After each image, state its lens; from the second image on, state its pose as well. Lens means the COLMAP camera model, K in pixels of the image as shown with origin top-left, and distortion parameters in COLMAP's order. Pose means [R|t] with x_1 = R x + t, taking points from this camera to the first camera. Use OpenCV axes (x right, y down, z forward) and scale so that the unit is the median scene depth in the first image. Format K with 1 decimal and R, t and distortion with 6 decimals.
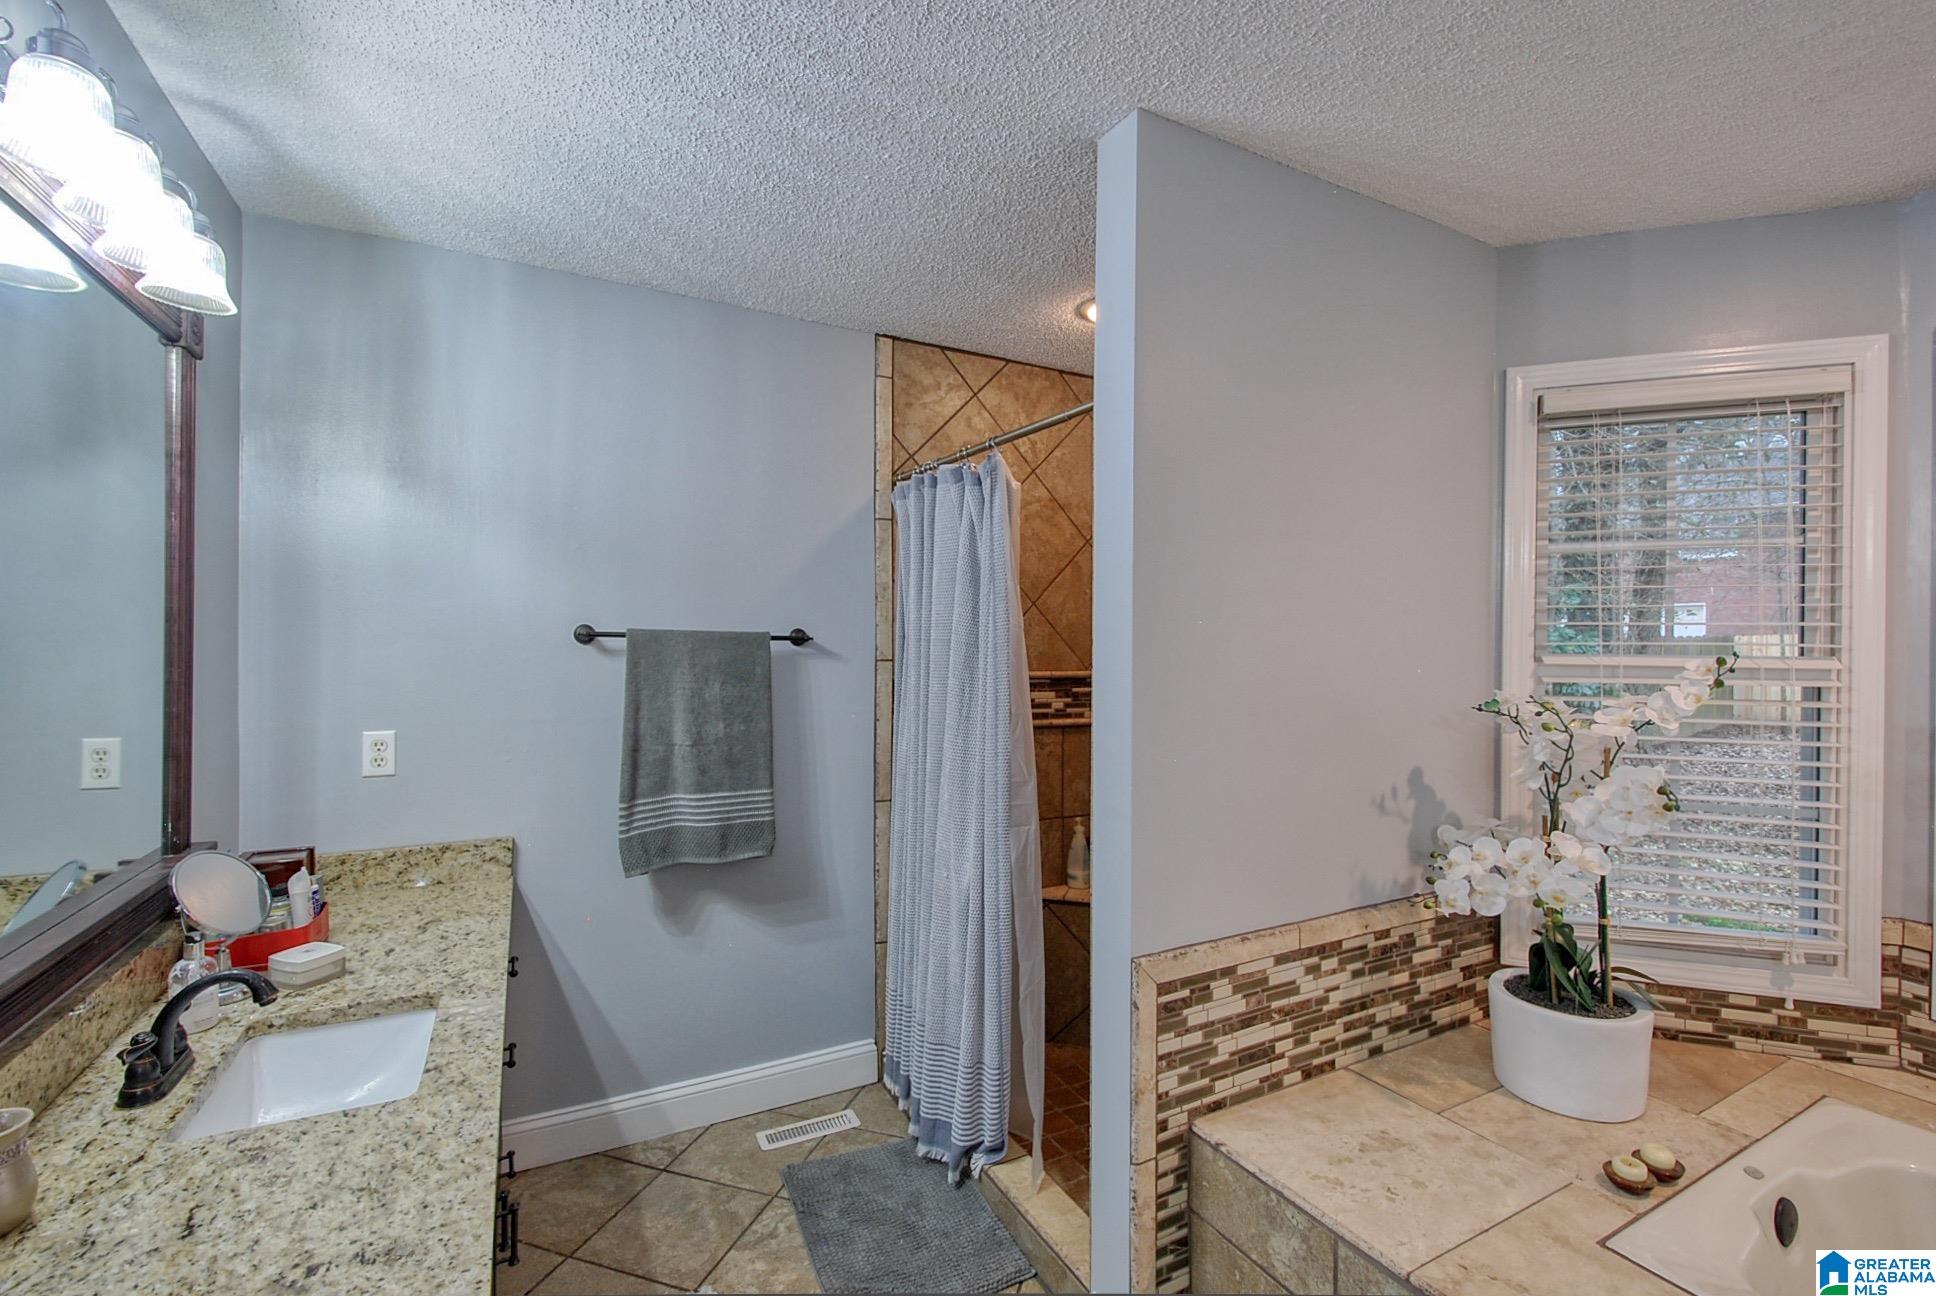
lens RADIAL K [[855.3, 0, 950.7], [0, 855.3, 651.2], [0, 0, 1]] dist [0.009876, -0.010473]
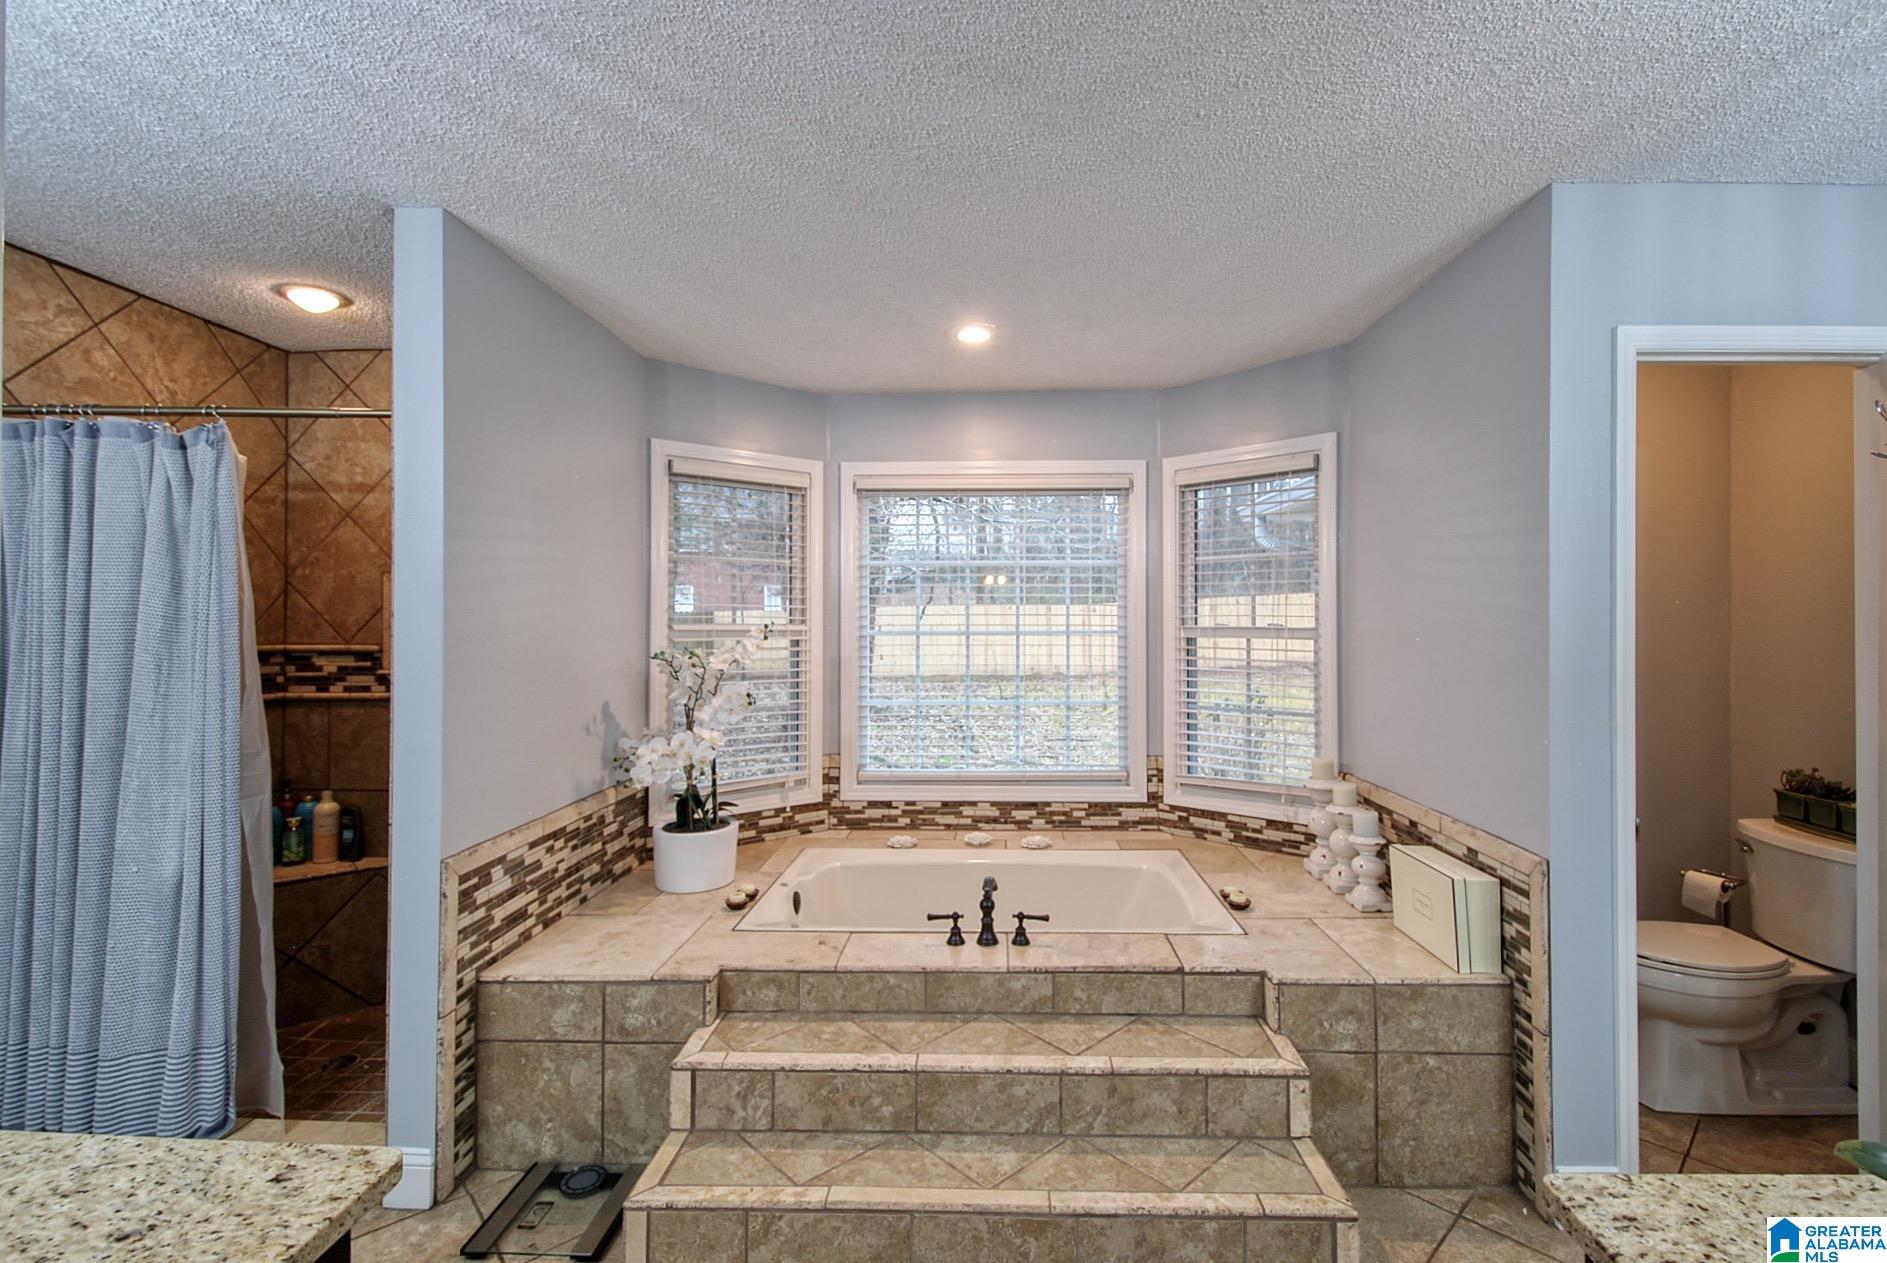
lens RADIAL K [[833.6, 0, 999.7], [0, 833.6, 619.2], [0, 0, 1]] dist [0.009876, -0.010473]
pose [[0.481375, -0.003610, 0.876507, -0.415623], [0.001463, 0.999993, 0.003315, -0.010611], [-0.876513, -0.000313, 0.481378, -0.304057]]
